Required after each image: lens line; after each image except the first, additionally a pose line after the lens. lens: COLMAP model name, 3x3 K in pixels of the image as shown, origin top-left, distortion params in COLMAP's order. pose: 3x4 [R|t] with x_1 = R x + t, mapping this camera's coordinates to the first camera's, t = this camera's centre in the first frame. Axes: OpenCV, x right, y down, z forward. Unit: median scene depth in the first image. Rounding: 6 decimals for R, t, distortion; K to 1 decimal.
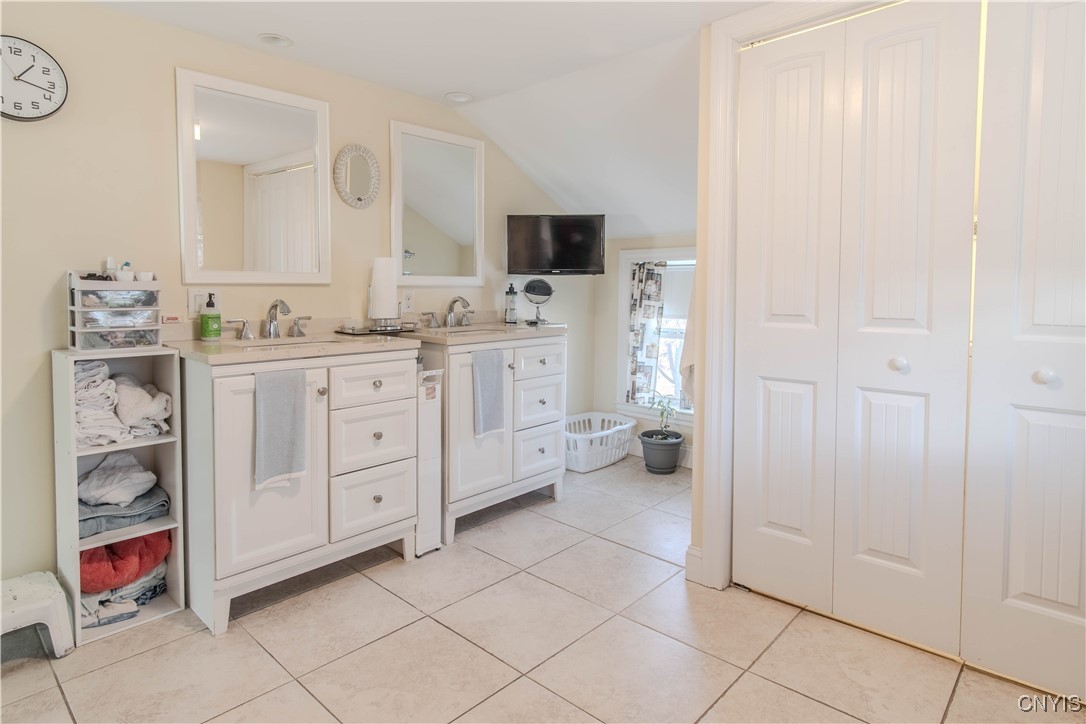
lens RADIAL K [[601.3, 0, 543.5], [0, 601.3, 293.3], [0, 0, 1]] dist [0.006580, 0.001094]
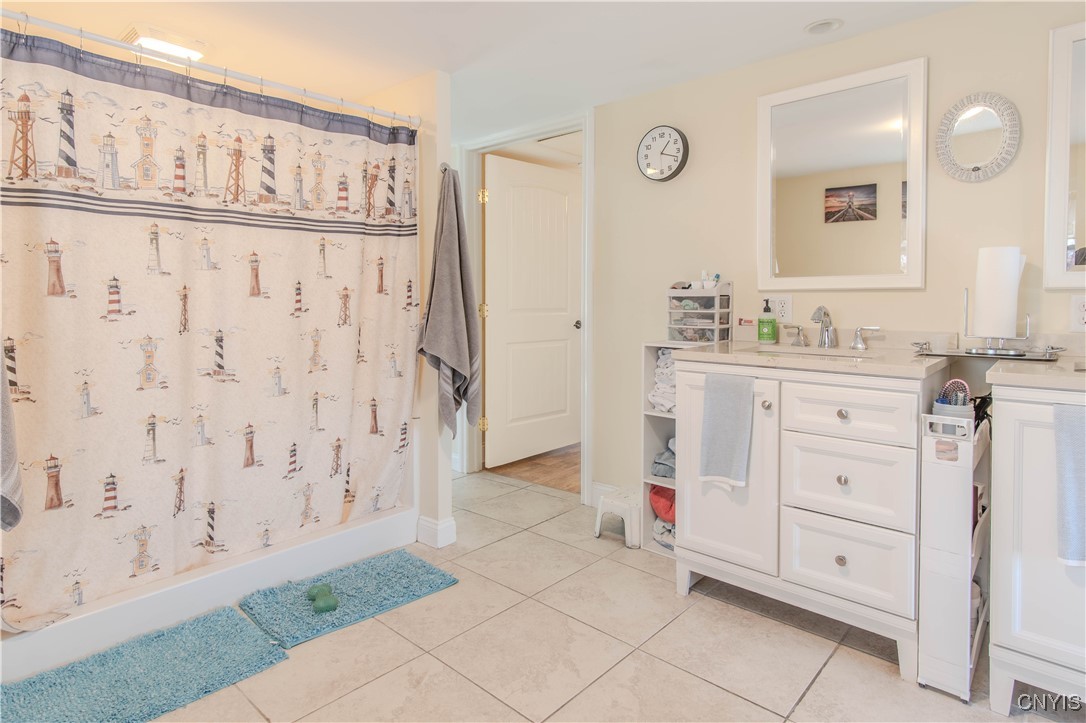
lens RADIAL K [[601.3, 0, 543.5], [0, 601.3, 292.8], [0, 0, 1]] dist [0.006580, 0.001094]
pose [[0.016629, -0.011243, -0.999799, 0.503519], [-0.004073, 0.999928, -0.011312, 0.002299], [0.999853, 0.004260, 0.016582, 0.588039]]
